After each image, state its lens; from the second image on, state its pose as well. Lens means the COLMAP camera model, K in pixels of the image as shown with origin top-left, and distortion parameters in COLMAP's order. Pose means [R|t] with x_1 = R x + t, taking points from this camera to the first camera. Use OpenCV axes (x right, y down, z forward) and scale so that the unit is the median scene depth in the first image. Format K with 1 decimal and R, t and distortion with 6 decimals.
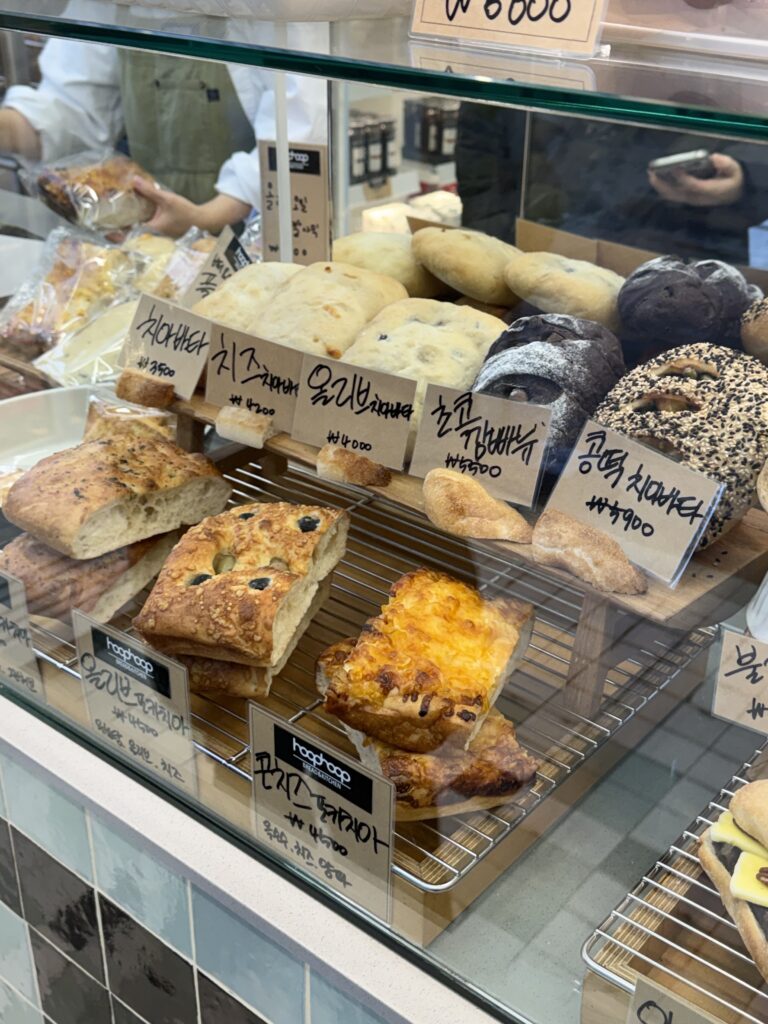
lens RADIAL K [[1234.5, 0, 384.6], [0, 1234.5, 506.3], [0, 0, 1]] dist [0.026614, 0.000000]
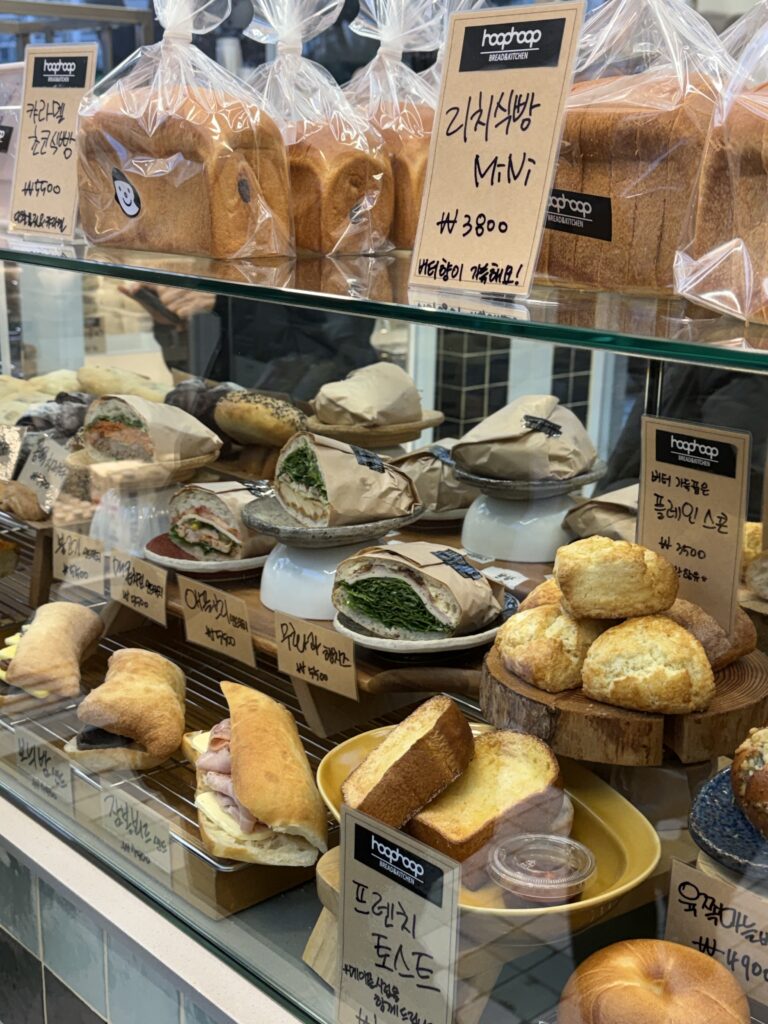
lens RADIAL K [[1347.0, 0, 383.1], [0, 1347.0, 514.2], [0, 0, 1]] dist [0.111755, 0.000000]
pose [[0.990100, 0.044283, -0.133198, 0.863648], [-0.072376, 0.974118, -0.214141, 0.402636], [0.120267, 0.221661, 0.967679, -0.767535]]
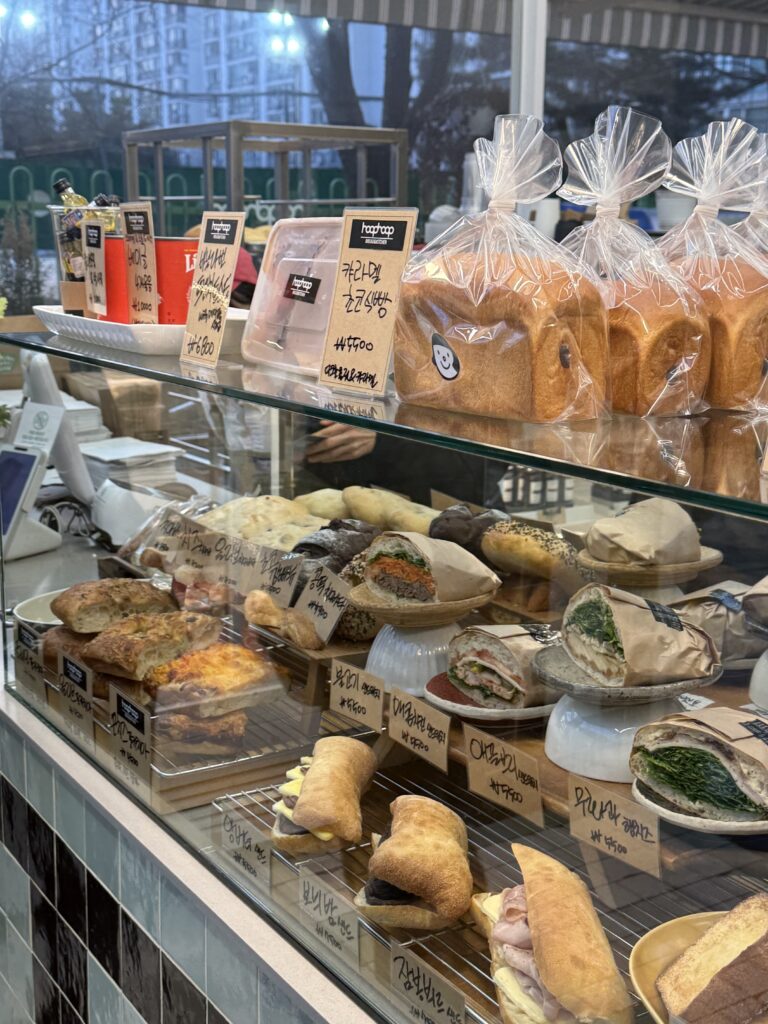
lens RADIAL K [[1347.0, 0, 380.2], [0, 1347.0, 515.4], [0, 0, 1]] dist [0.111755, 0.000000]
pose [[0.955311, 0.064822, -0.288408, 0.769986], [-0.142546, 0.955746, -0.257352, 0.342281], [0.258963, 0.286963, 0.922275, -0.787622]]
